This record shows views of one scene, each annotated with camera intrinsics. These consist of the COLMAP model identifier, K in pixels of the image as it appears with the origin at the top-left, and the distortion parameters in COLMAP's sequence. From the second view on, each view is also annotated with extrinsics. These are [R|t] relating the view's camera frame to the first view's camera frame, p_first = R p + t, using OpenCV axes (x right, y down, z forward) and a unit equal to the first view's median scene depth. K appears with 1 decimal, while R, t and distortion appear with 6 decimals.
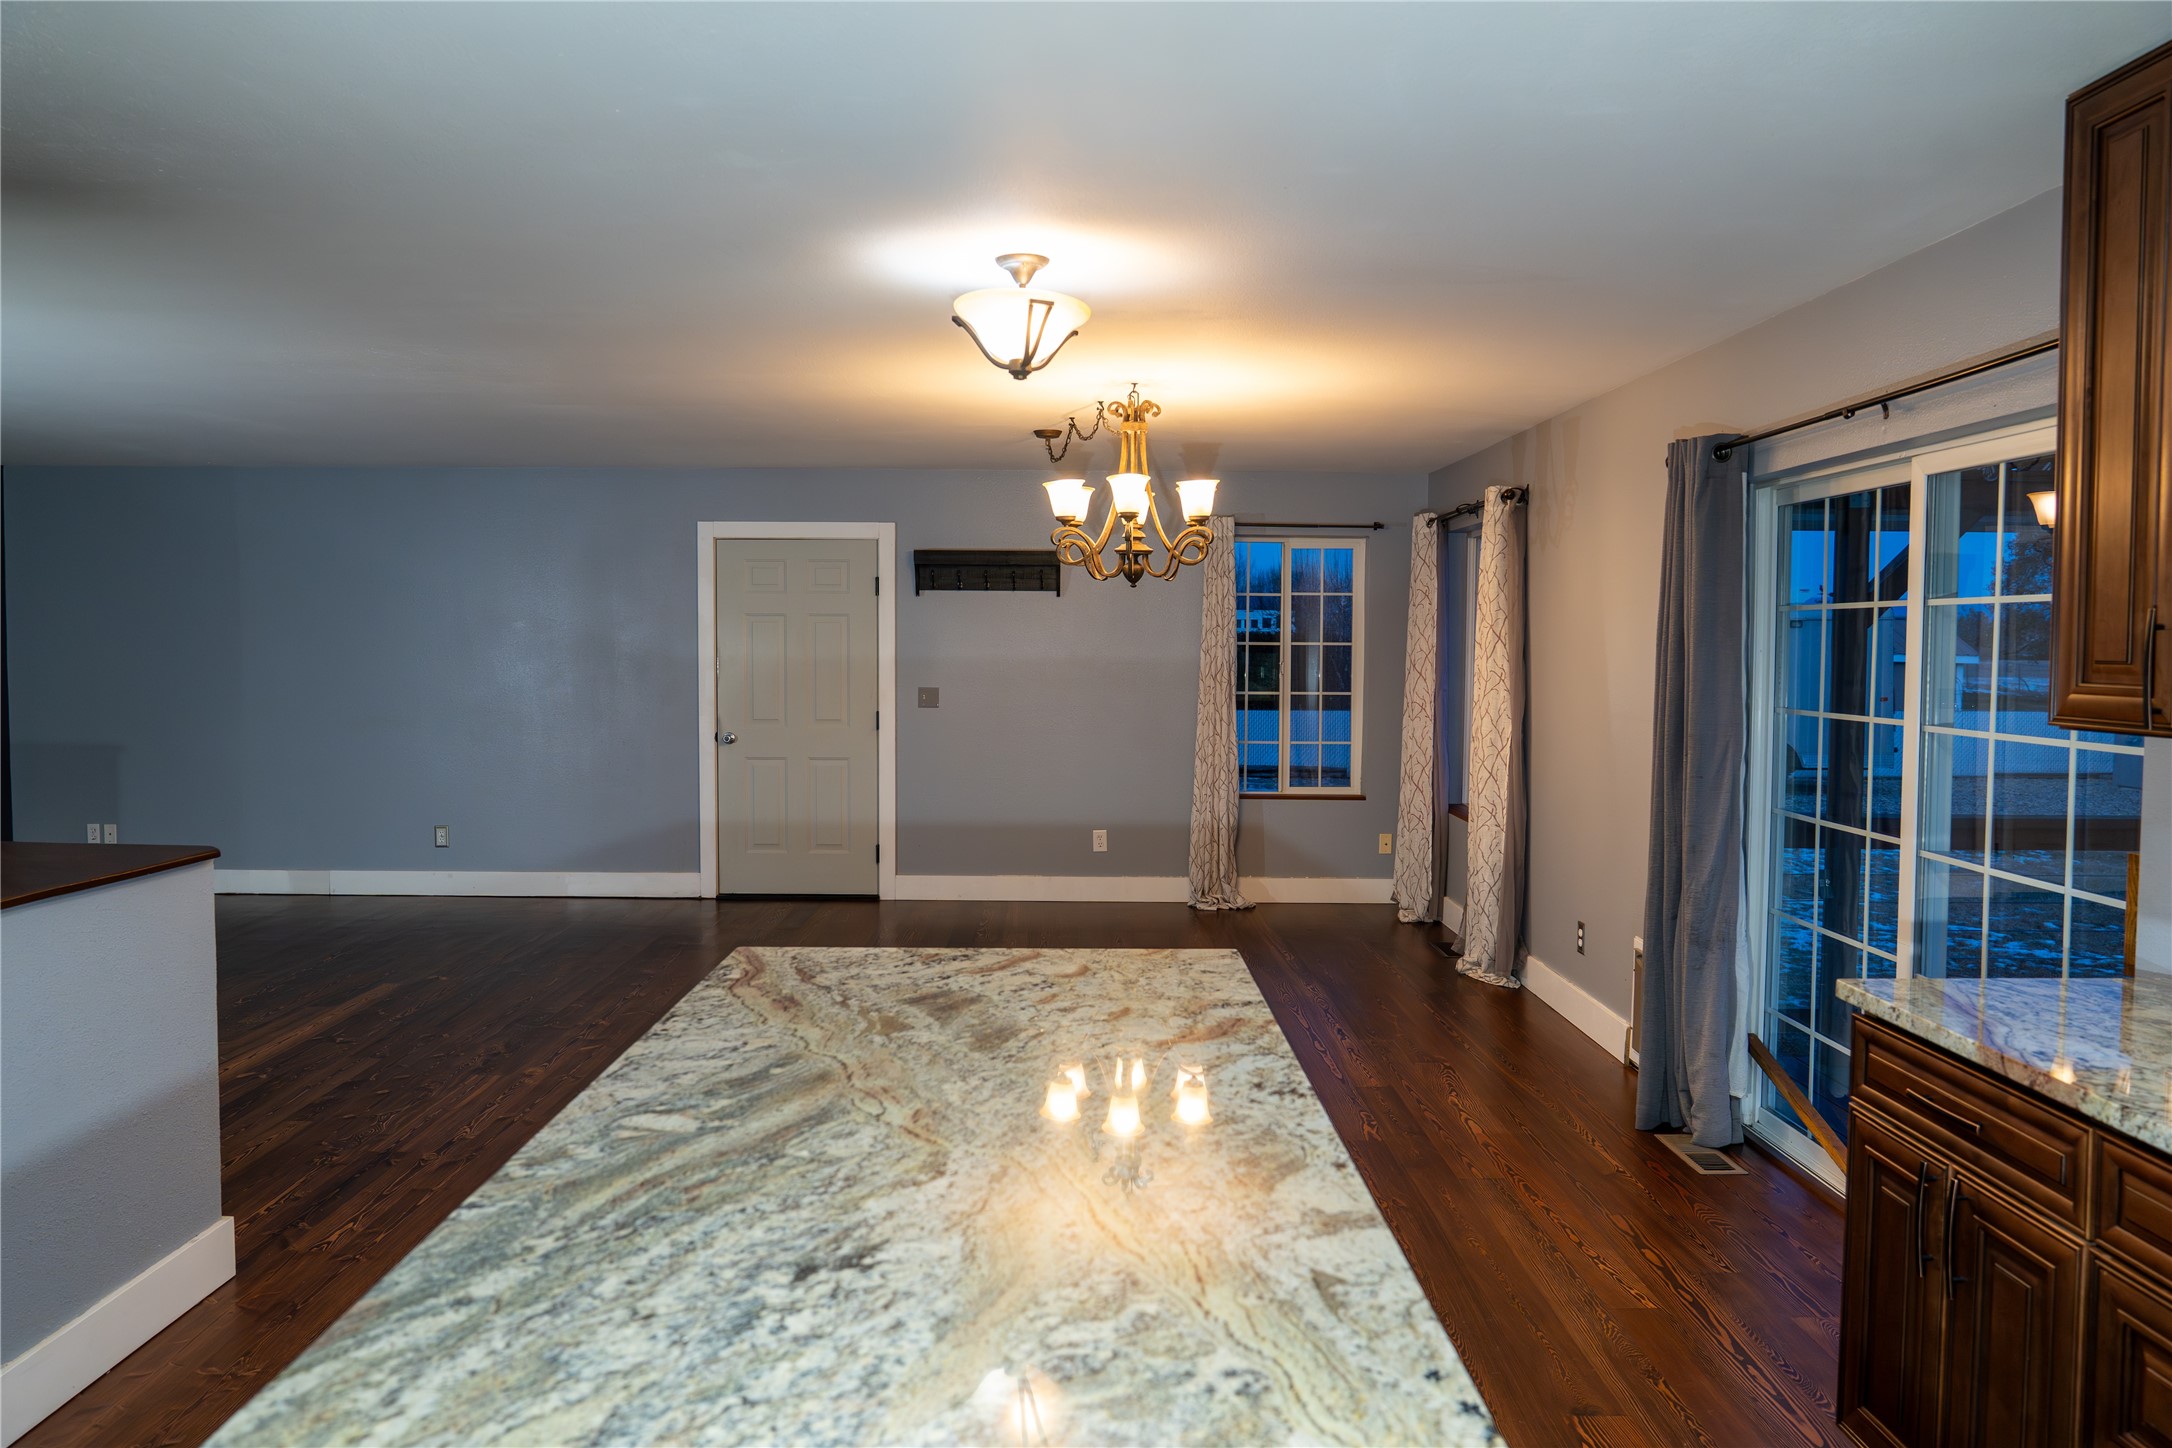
lens RADIAL K [[1471.7, 0, 1077.5], [0, 1471.7, 715.5], [0, 0, 1]] dist [-0.039122, 0.025963]
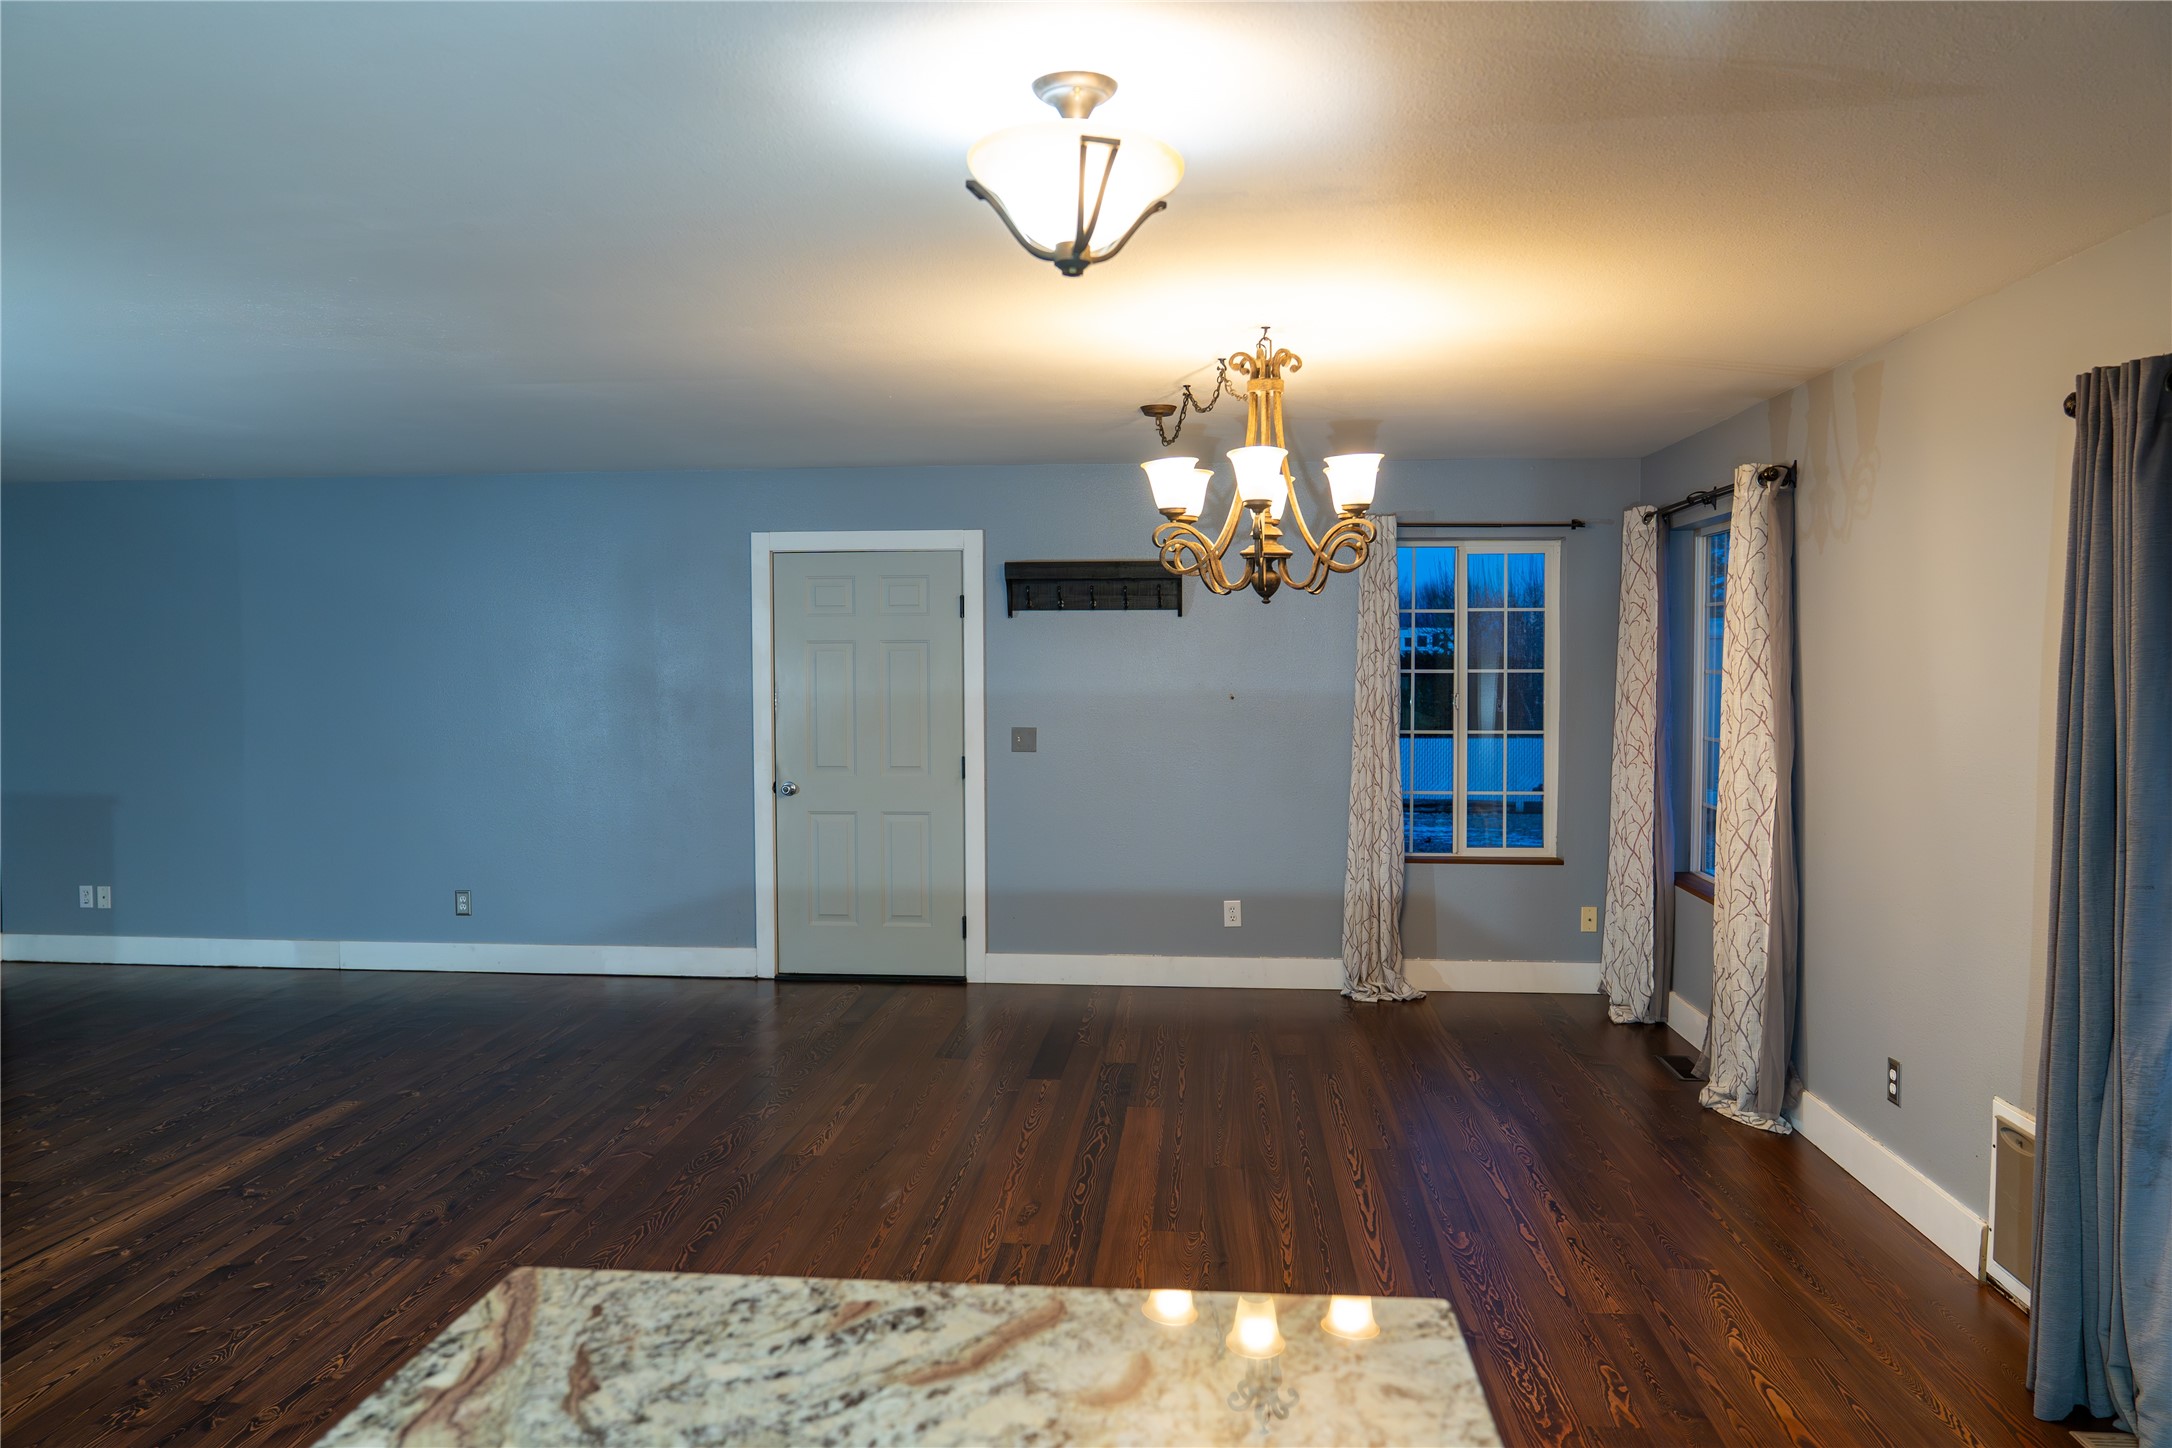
lens RADIAL K [[1503.9, 0, 1077.2], [0, 1503.9, 718.2], [0, 0, 1]] dist [-0.034878, 0.020460]
pose [[0.995344, -0.005175, -0.096249, 0.012998], [0.003951, 0.999909, -0.012909, -0.016580], [0.096307, 0.012469, 0.995274, 0.197585]]
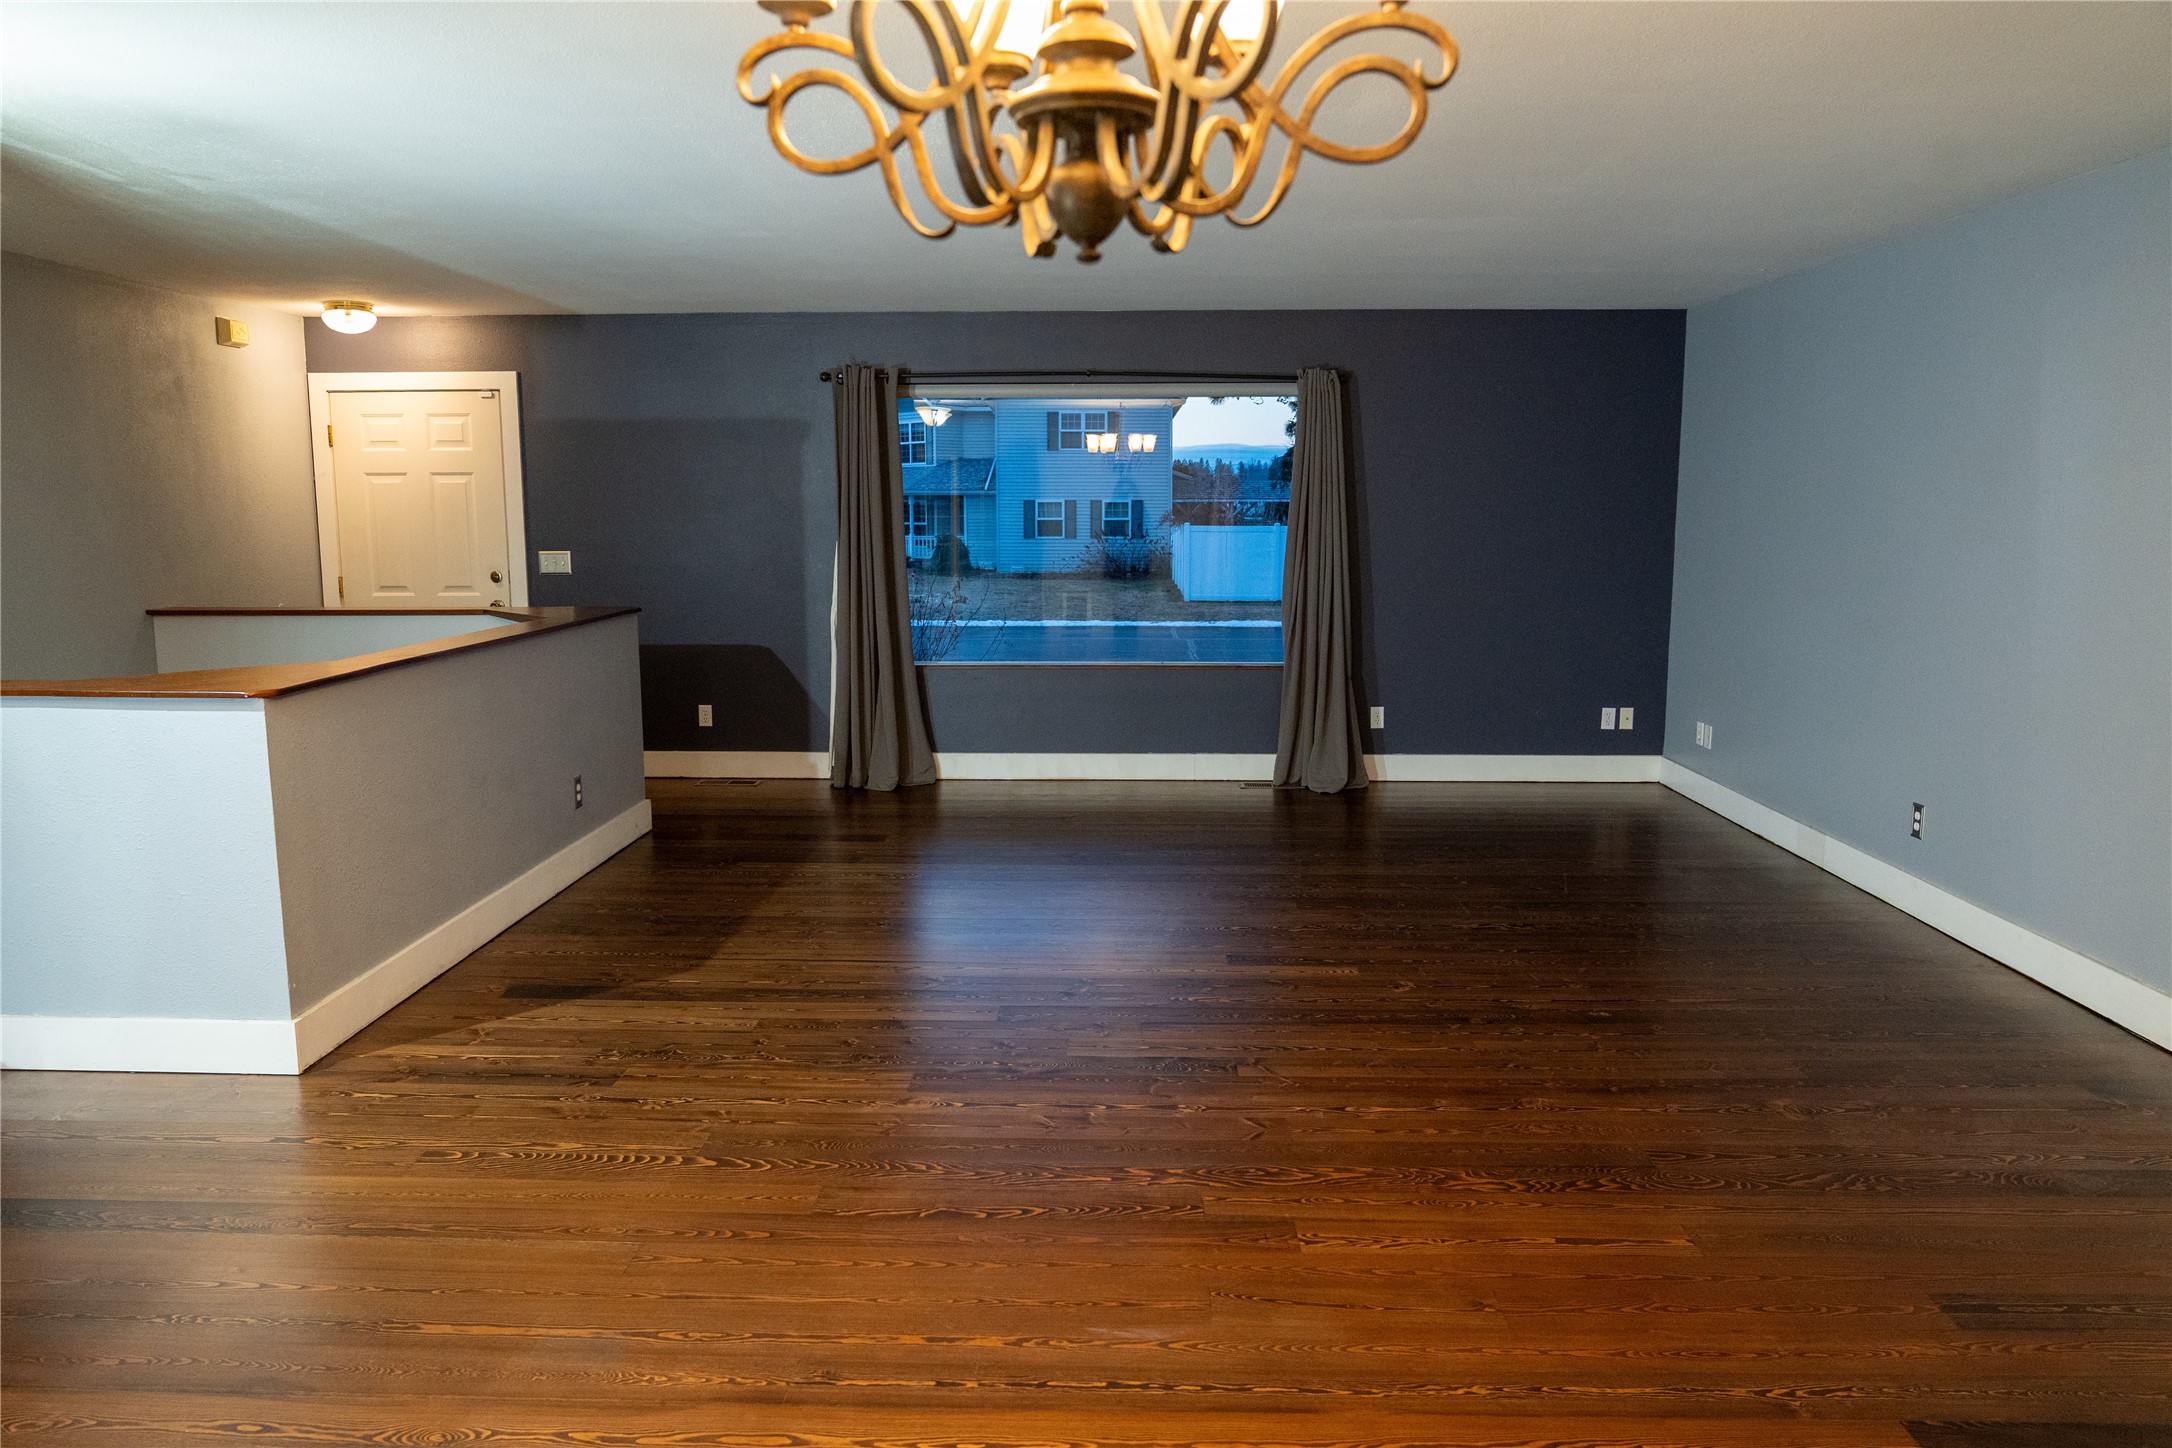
lens RADIAL K [[1471.7, 0, 1077.5], [0, 1471.7, 715.5], [0, 0, 1]] dist [-0.039122, 0.025963]
pose [[-0.033556, 0.137115, -0.989987, 0.239087], [-0.052425, 0.988939, 0.138747, -0.037498], [0.998061, 0.056556, -0.025997, 0.823037]]
